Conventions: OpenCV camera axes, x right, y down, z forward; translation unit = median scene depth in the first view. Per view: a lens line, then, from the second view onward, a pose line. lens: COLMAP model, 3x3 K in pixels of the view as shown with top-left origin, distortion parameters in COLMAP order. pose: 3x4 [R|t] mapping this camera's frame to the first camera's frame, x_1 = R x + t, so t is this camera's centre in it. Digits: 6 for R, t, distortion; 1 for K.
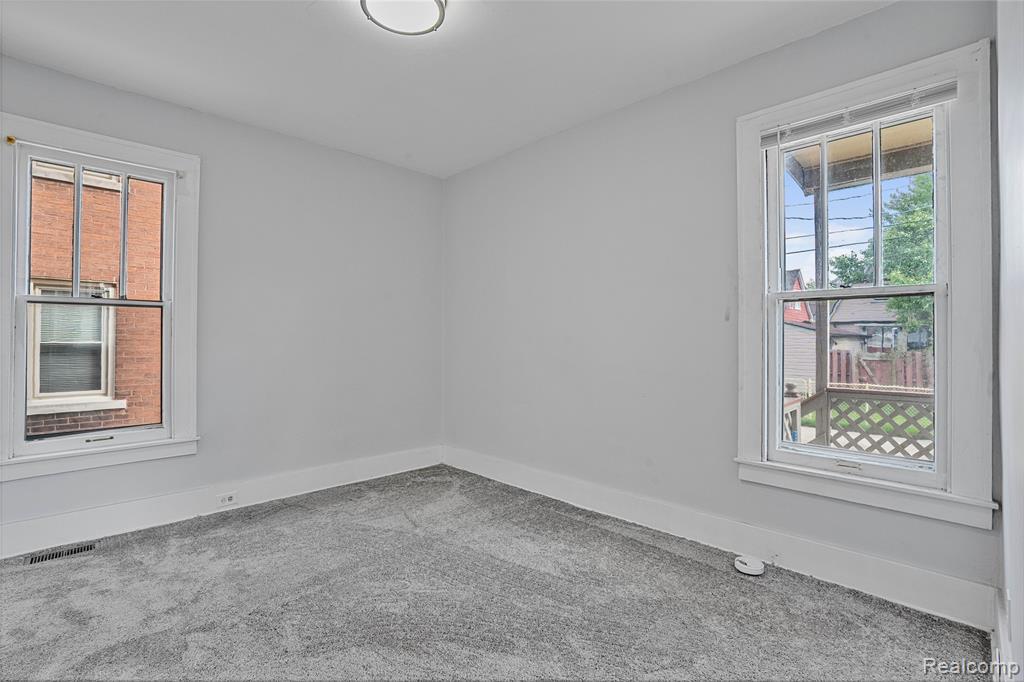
lens RADIAL K [[471.0, 0, 512.2], [0, 471.0, 340.8], [0, 0, 1]] dist [-0.004027, 0.001206]
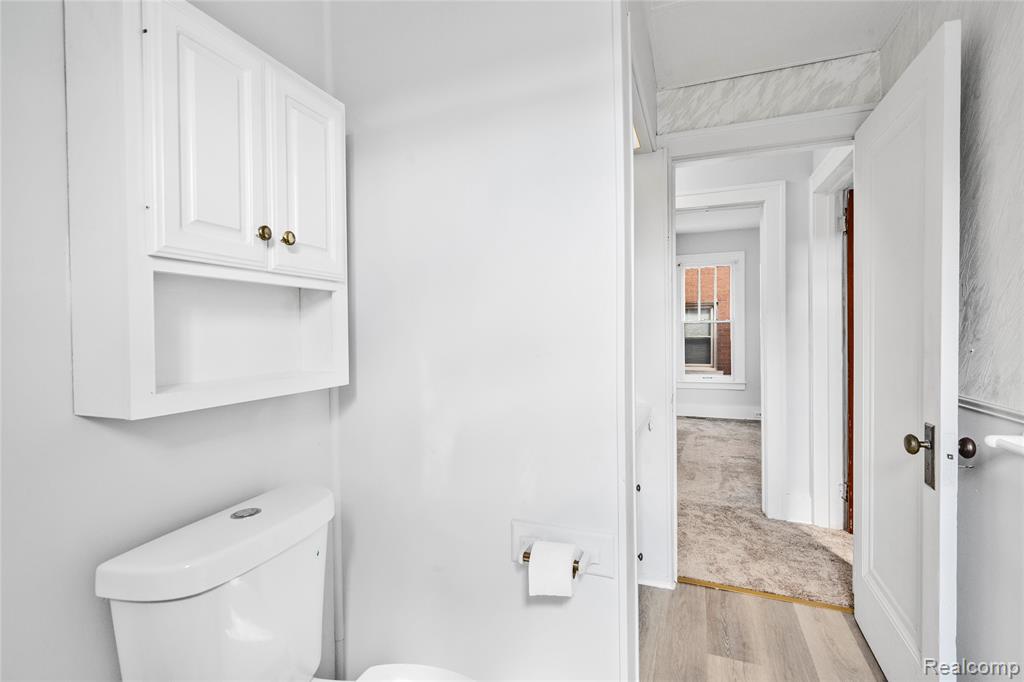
lens RADIAL K [[471.0, 0, 510.9], [0, 471.0, 337.4], [0, 0, 1]] dist [-0.004027, 0.001206]
pose [[0.434589, 0.007571, -0.900597, 0.367113], [0.008027, 0.999892, 0.012279, -0.020588], [0.900593, -0.012565, 0.434482, -0.416672]]
